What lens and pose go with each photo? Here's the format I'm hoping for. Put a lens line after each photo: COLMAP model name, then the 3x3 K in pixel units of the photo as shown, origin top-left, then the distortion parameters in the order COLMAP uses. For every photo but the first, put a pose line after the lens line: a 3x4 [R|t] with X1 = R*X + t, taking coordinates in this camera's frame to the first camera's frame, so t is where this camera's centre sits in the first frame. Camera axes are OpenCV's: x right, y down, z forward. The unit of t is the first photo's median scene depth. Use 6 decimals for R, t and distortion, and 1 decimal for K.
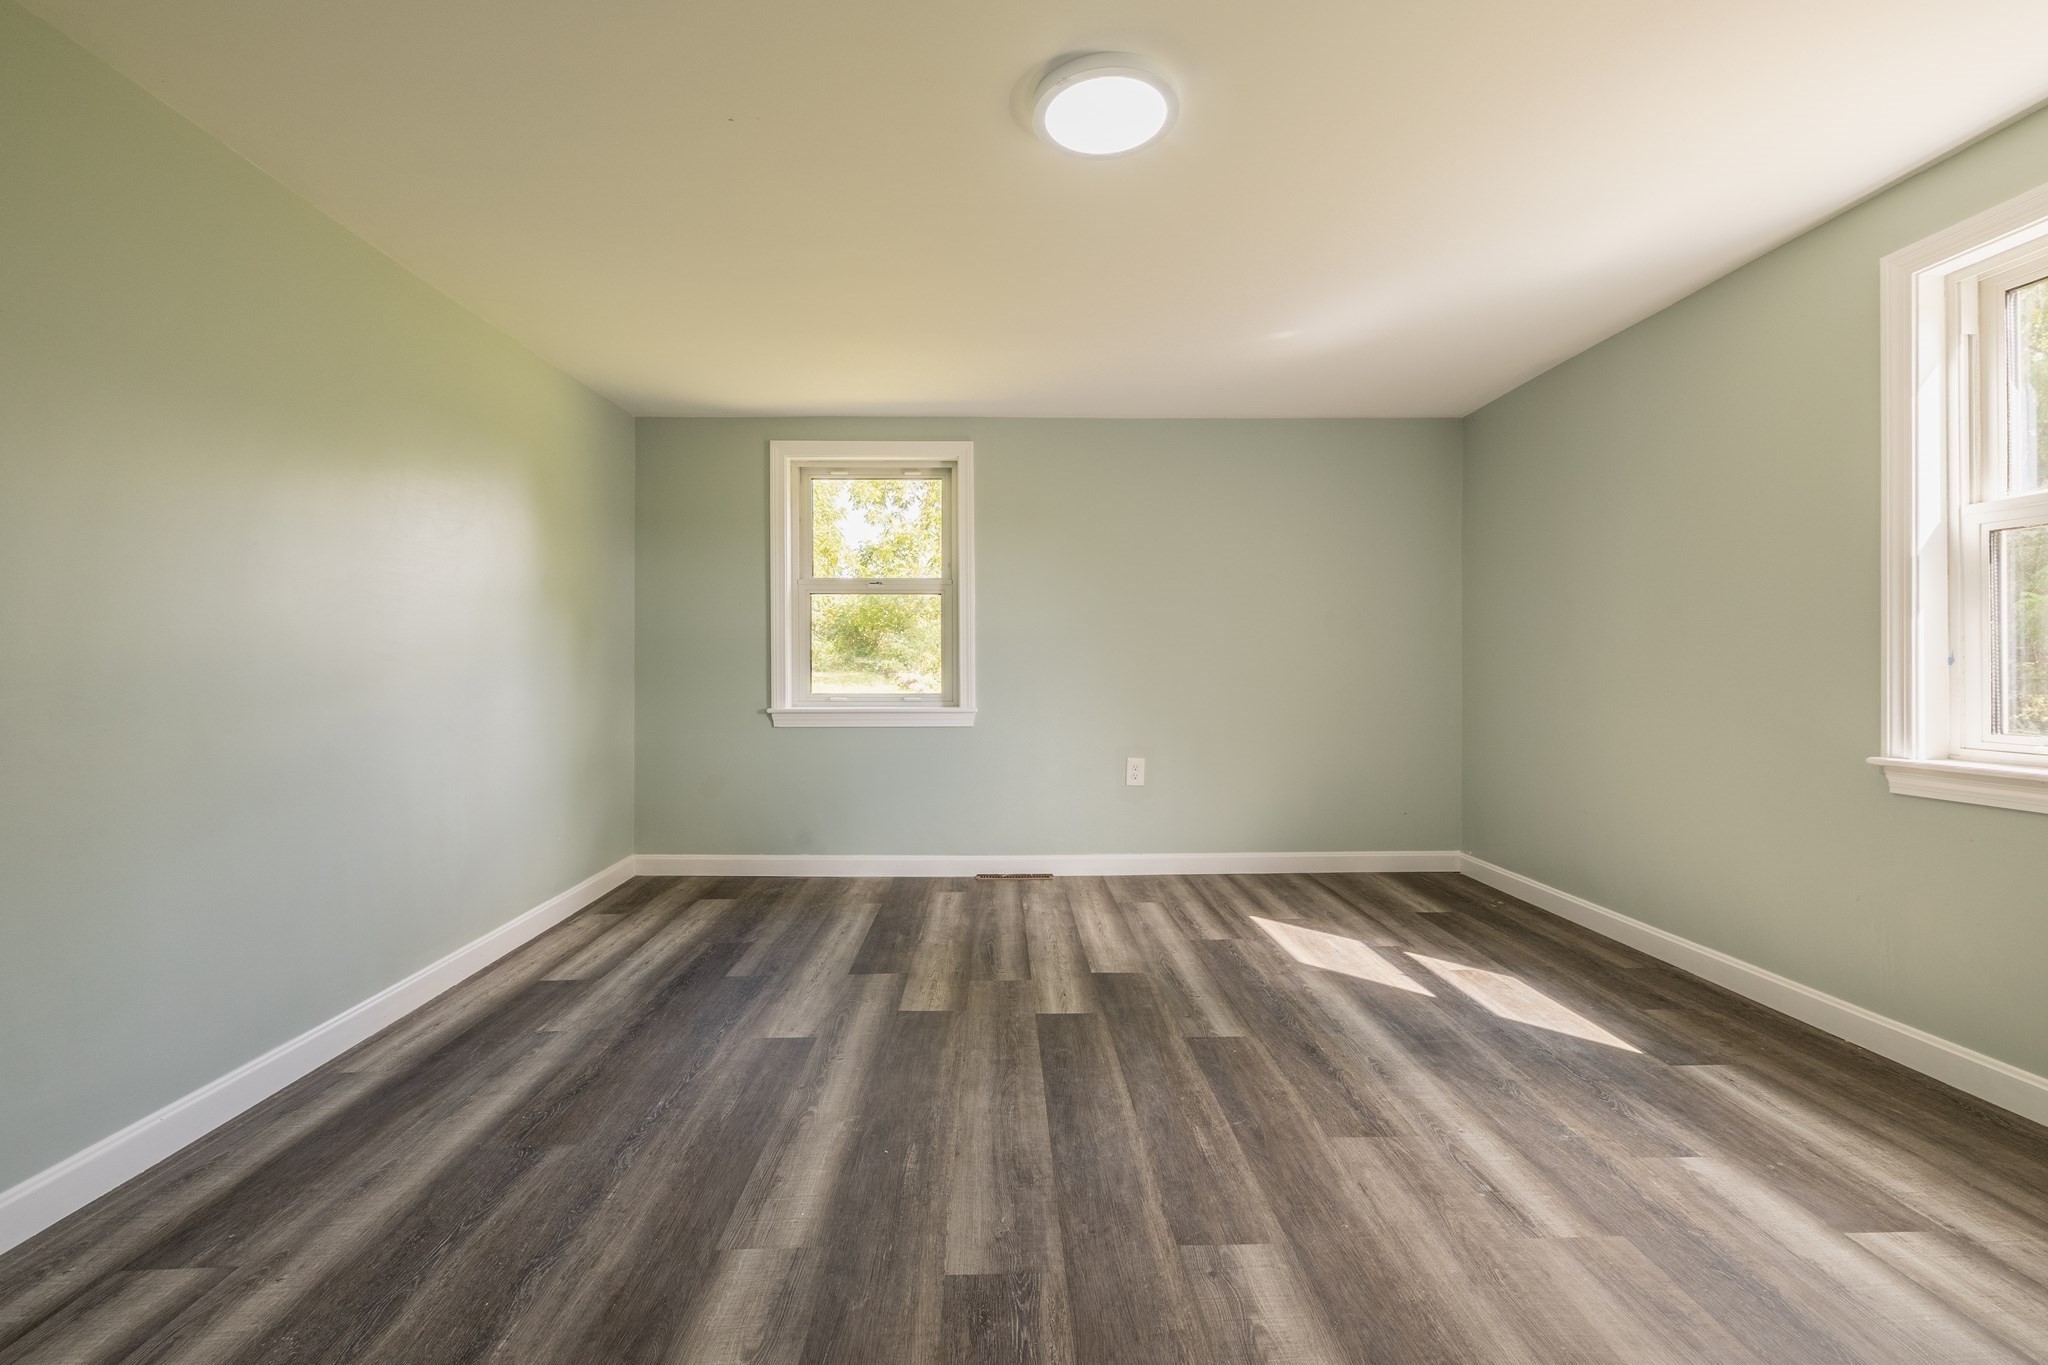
lens RADIAL K [[870.7, 0, 1022.4], [0, 870.7, 675.5], [0, 0, 1]] dist [0.001107, -0.000176]
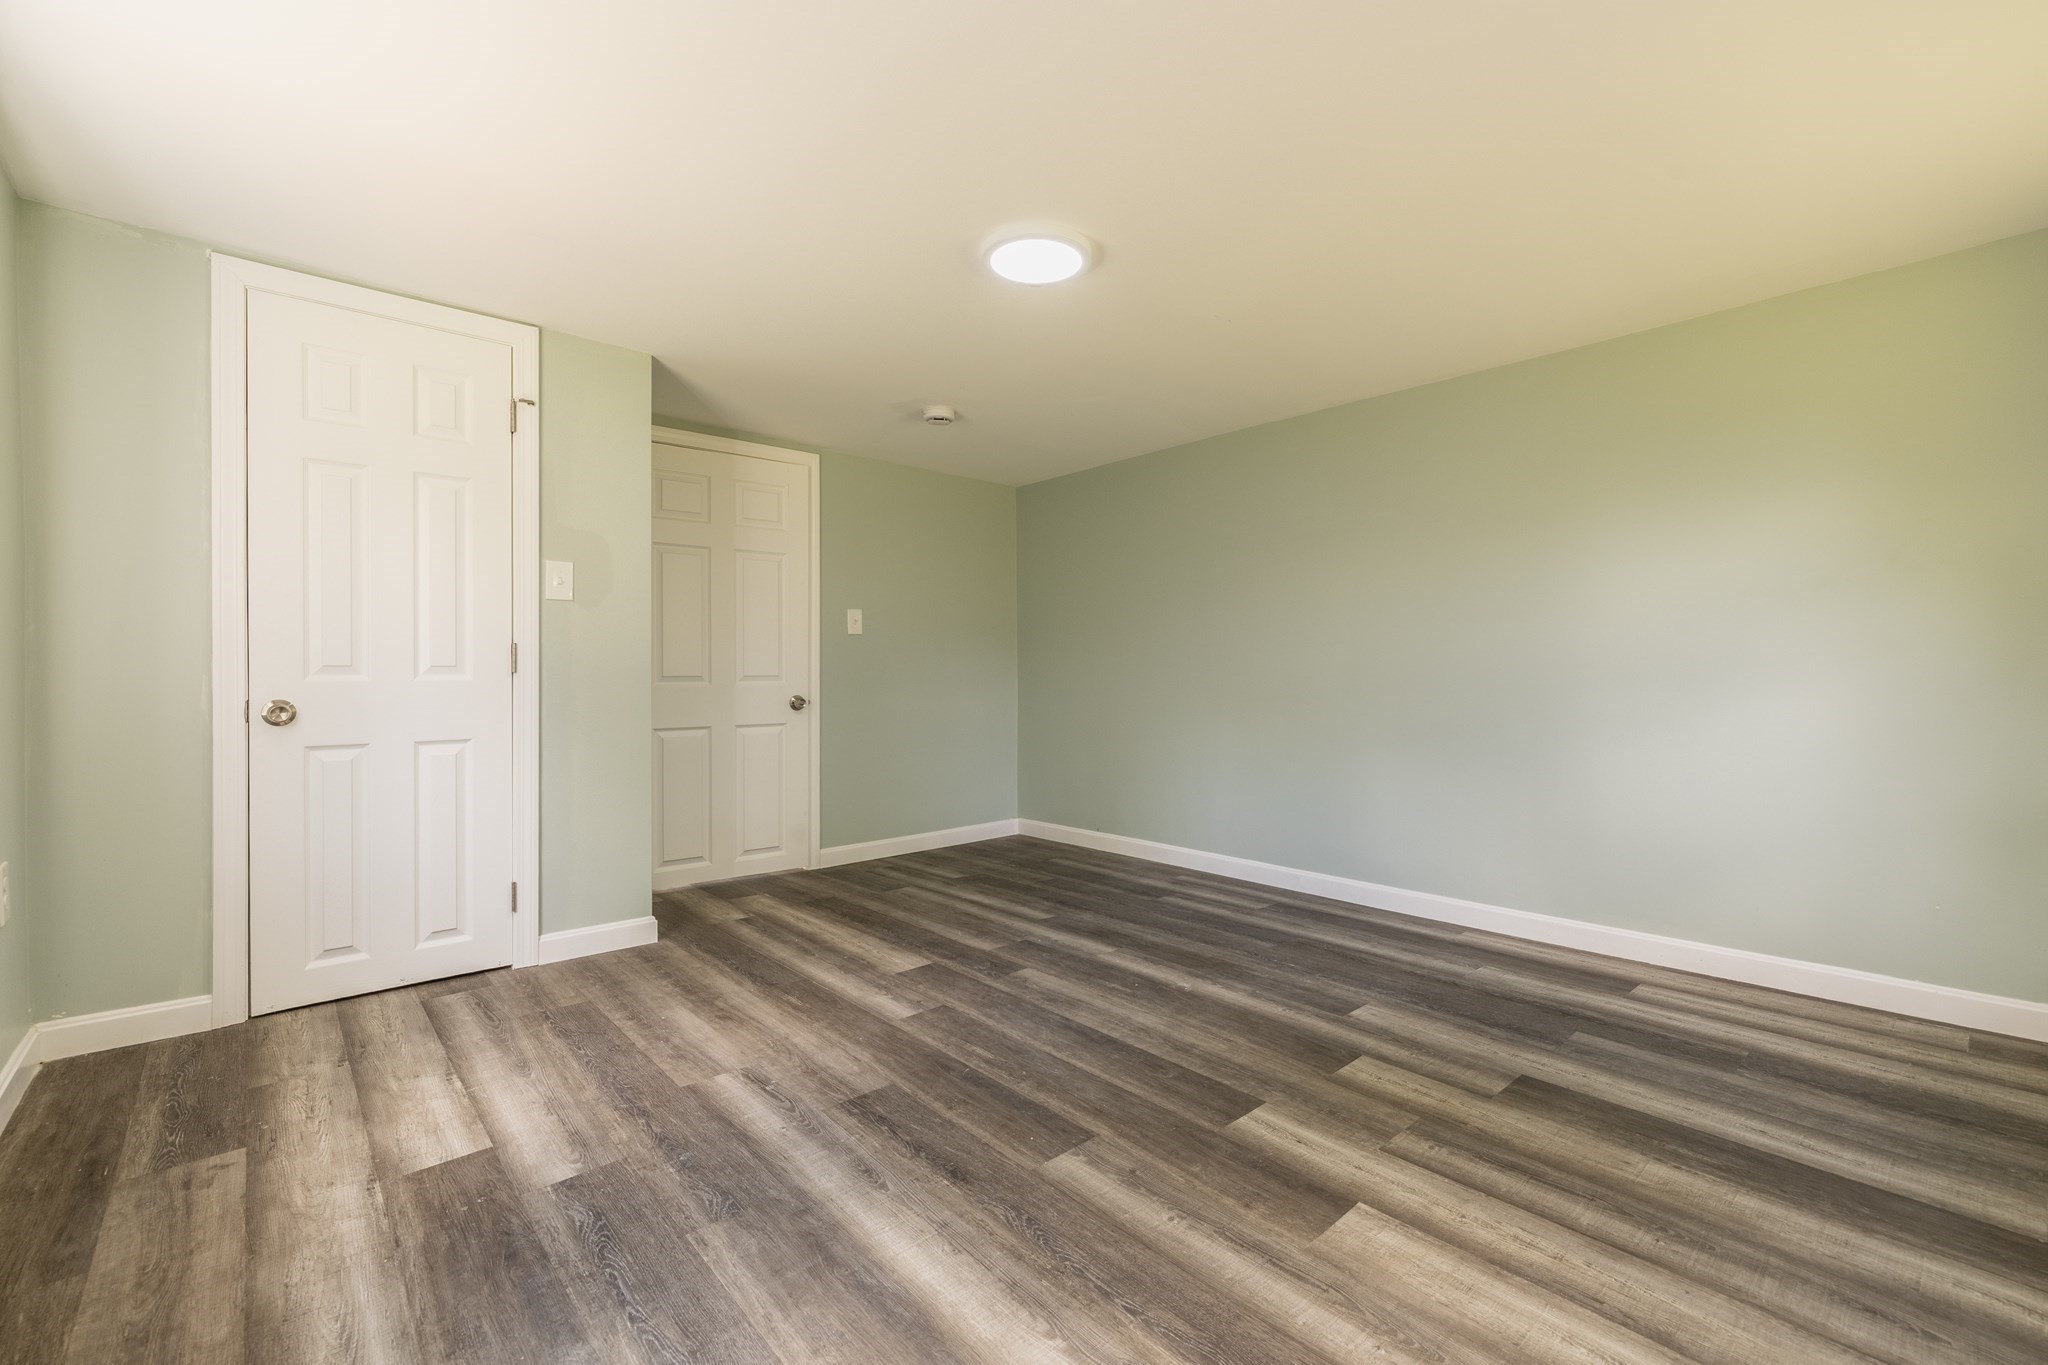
lens RADIAL K [[870.7, 0, 1039.6], [0, 870.7, 680.4], [0, 0, 1]] dist [0.001107, -0.000176]
pose [[-0.763086, 0.011930, -0.646187, 0.805035], [-0.001440, 0.999796, 0.020158, -0.024286], [0.646296, 0.016313, -0.762912, 1.704573]]
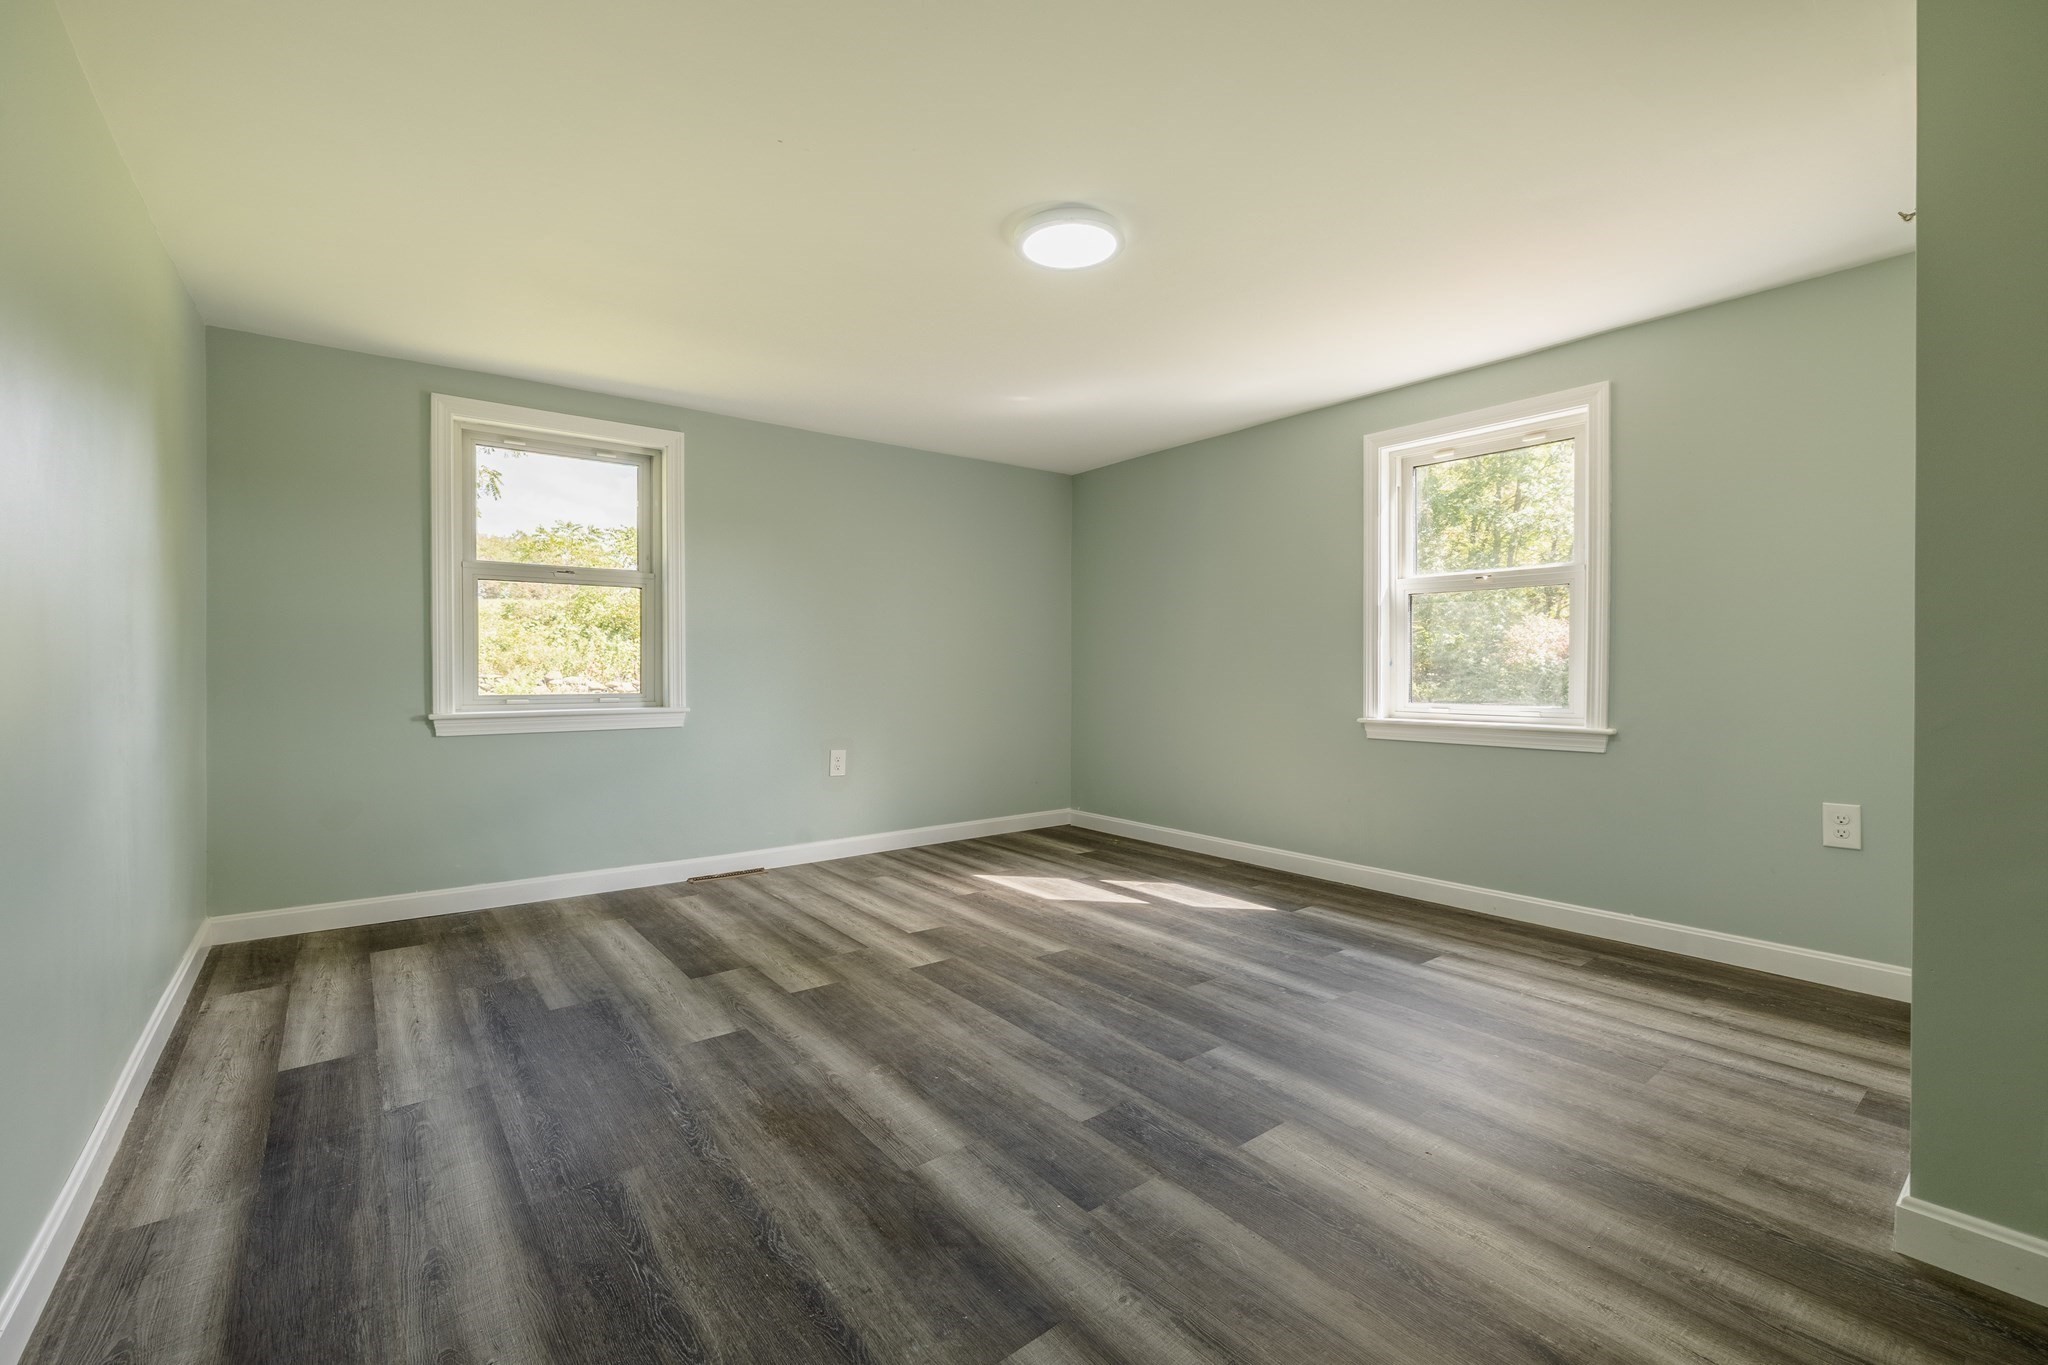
lens RADIAL K [[870.7, 0, 1025.9], [0, 870.7, 676.6], [0, 0, 1]] dist [0.001107, -0.000176]
pose [[0.805243, -0.004597, 0.592927, -0.620642], [0.003465, 0.999989, 0.003047, 0.001797], [-0.592935, -0.000399, 0.805250, -0.014491]]
